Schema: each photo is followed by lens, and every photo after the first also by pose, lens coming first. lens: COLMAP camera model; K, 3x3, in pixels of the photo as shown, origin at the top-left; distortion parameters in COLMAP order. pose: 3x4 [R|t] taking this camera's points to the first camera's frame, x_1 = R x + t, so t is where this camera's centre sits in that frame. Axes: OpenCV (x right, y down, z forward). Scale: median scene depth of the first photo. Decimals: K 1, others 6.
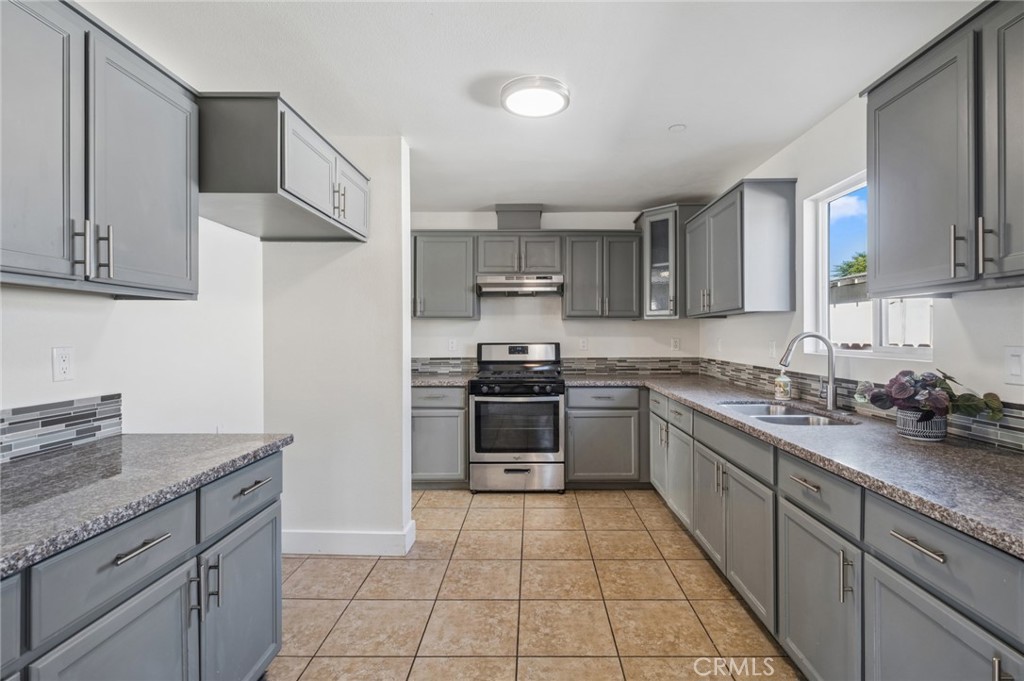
lens RADIAL K [[470.2, 0, 531.8], [0, 470.2, 334.2], [0, 0, 1]] dist [-0.001339, -0.001182]
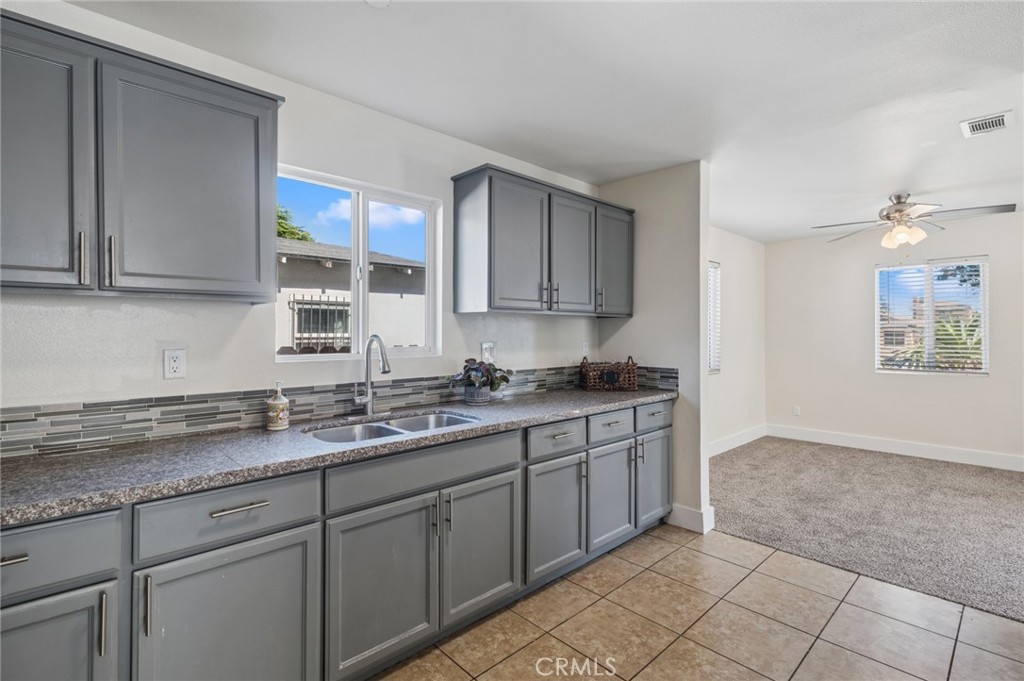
lens RADIAL K [[470.2, 0, 505.3], [0, 470.2, 336.3], [0, 0, 1]] dist [-0.001339, -0.001182]
pose [[-0.676417, 0.001093, 0.736518, -0.234608], [0.004763, 0.999984, 0.002890, -0.002725], [-0.736504, 0.005463, -0.676412, 1.262976]]
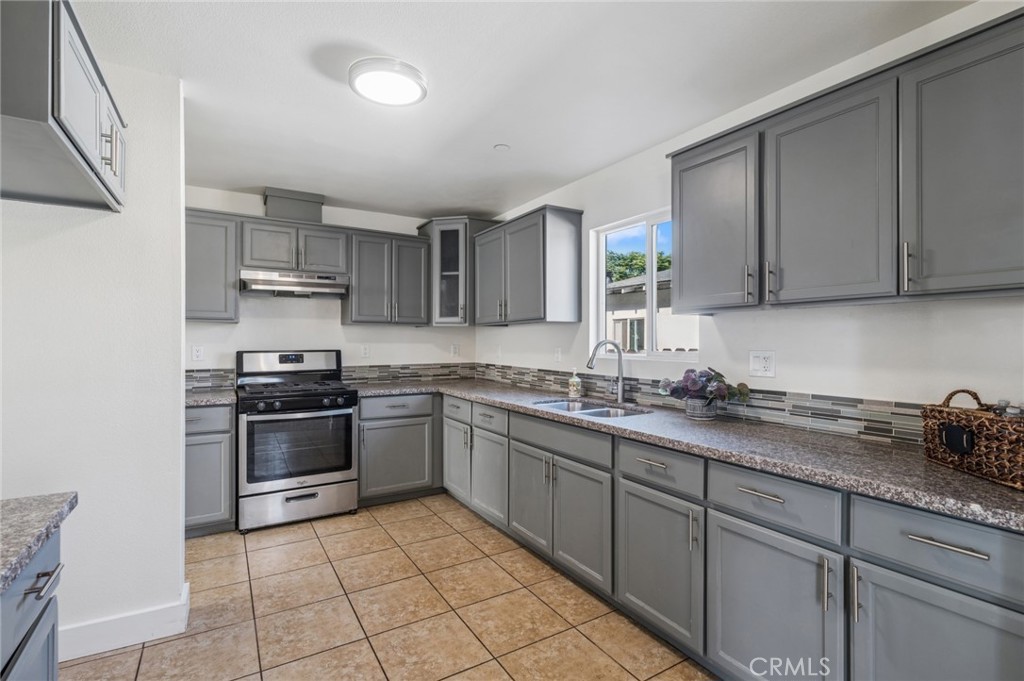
lens RADIAL K [[470.2, 0, 506.6], [0, 470.2, 340.5], [0, 0, 1]] dist [-0.001339, -0.001182]
pose [[0.854393, 0.002826, 0.519621, -0.228426], [-0.003194, 0.999995, -0.000187, -0.001775], [-0.519618, -0.001500, 0.854397, 0.083360]]
